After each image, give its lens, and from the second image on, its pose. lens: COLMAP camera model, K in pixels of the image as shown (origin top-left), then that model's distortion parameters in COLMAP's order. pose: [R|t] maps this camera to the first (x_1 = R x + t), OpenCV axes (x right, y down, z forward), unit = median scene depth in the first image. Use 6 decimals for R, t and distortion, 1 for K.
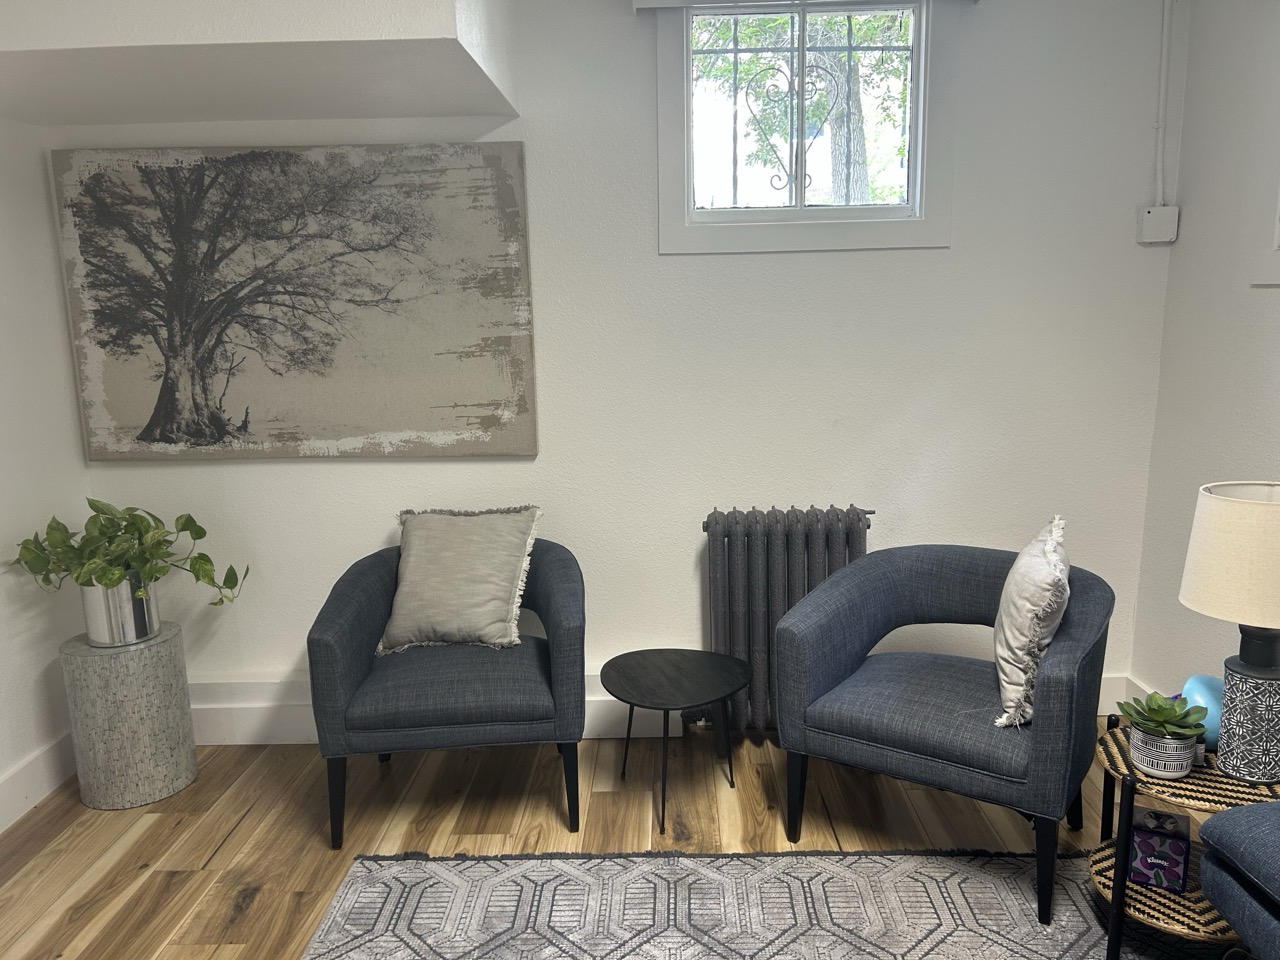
lens RADIAL K [[959.9, 0, 642.9], [0, 959.9, 476.6], [0, 0, 1]] dist [0.021188, -0.031315]
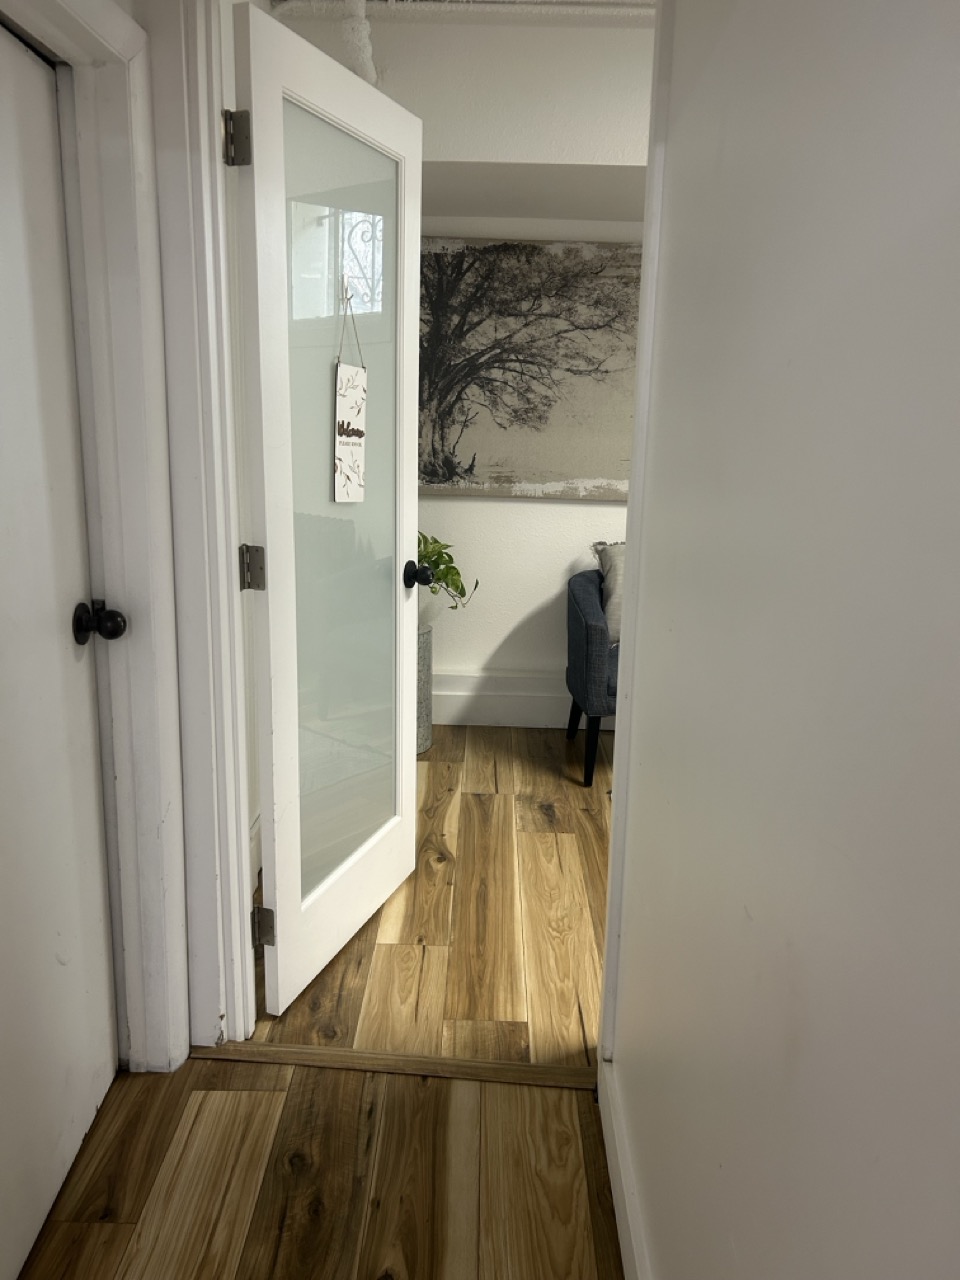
lens RADIAL K [[959.9, 0, 475.1], [0, 959.9, 643.1], [0, 0, 1]] dist [0.021188, -0.031315]
pose [[0.998896, 0.045286, 0.012525, -0.425615], [-0.045883, 0.997570, 0.052435, 0.109644], [-0.010120, -0.052952, 0.998546, -0.256419]]
